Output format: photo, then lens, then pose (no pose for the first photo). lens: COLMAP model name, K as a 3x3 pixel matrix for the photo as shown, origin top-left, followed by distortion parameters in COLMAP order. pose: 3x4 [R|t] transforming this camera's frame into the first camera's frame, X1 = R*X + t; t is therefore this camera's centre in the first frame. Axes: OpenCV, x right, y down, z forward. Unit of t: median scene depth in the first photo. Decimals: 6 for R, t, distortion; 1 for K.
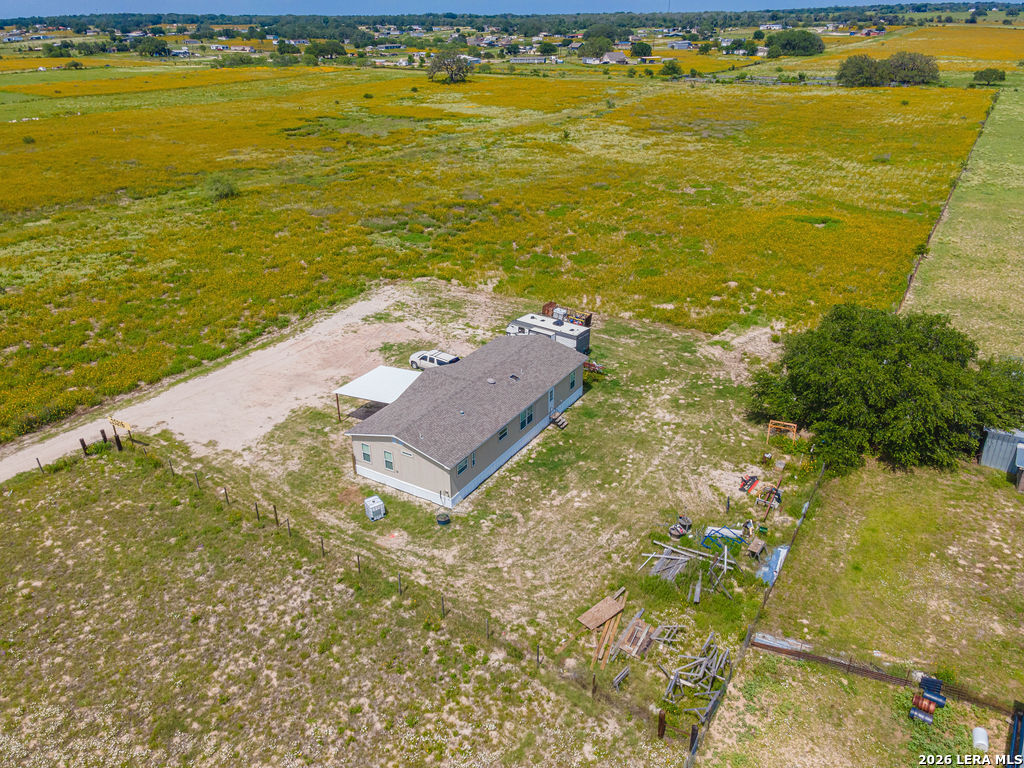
lens RADIAL K [[731.1, 0, 504.5], [0, 731.1, 385.6], [0, 0, 1]] dist [0.044199, 0.001149]
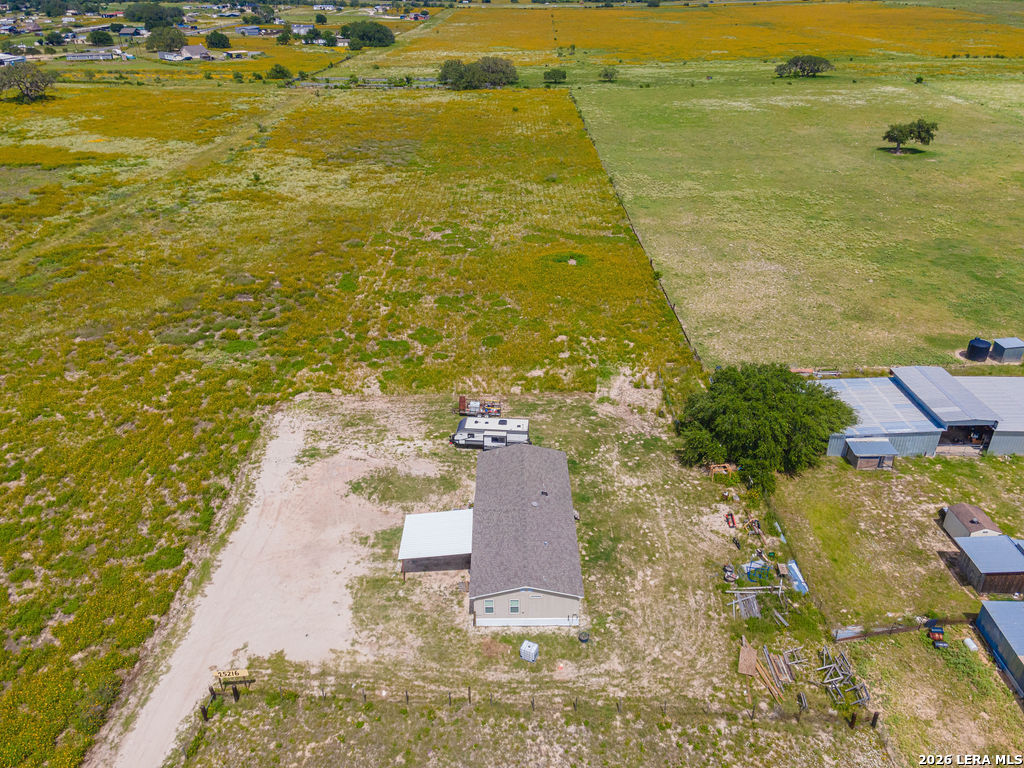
lens RADIAL K [[731.1, 0, 504.5], [0, 731.1, 385.6], [0, 0, 1]] dist [0.044199, 0.001149]
pose [[0.851256, -0.250999, 0.460829, -0.447937], [0.234448, 0.967580, 0.093931, -0.252939], [-0.469466, 0.028081, 0.882504, -0.026590]]
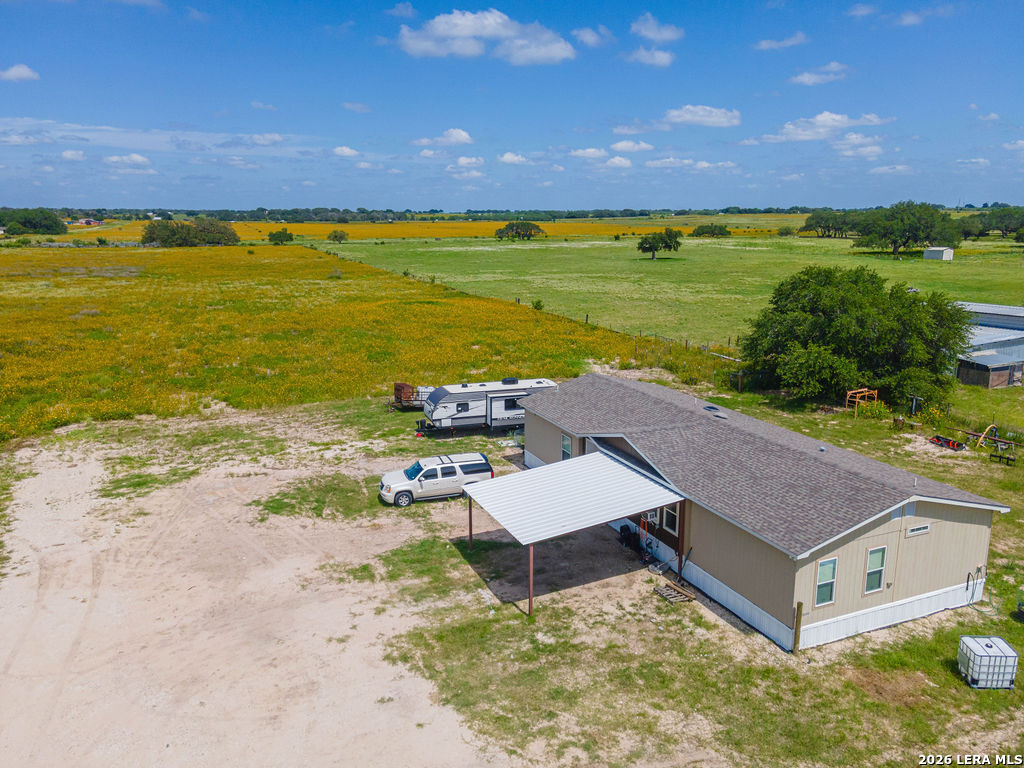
lens RADIAL K [[742.0, 0, 508.6], [0, 742.0, 384.9], [0, 0, 1]] dist [0.007542, 0.075135]
pose [[0.572636, -0.172335, 0.801492, -0.466716], [0.361390, 0.930603, -0.058103, -0.044736], [-0.735857, 0.322923, 0.595177, 0.611136]]
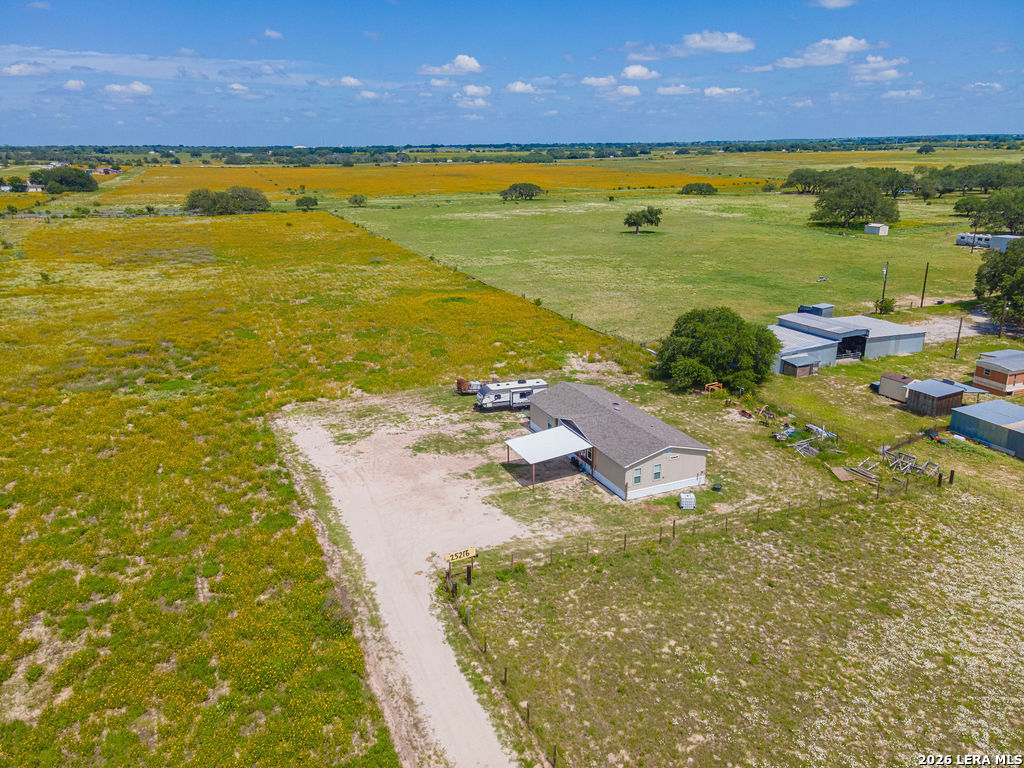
lens RADIAL K [[731.1, 0, 504.5], [0, 731.1, 385.6], [0, 0, 1]] dist [0.044199, 0.001149]
pose [[0.578204, -0.245380, 0.778119, -0.918821], [0.366661, 0.930121, 0.020856, -0.117559], [-0.728863, 0.273247, 0.627770, 0.247781]]
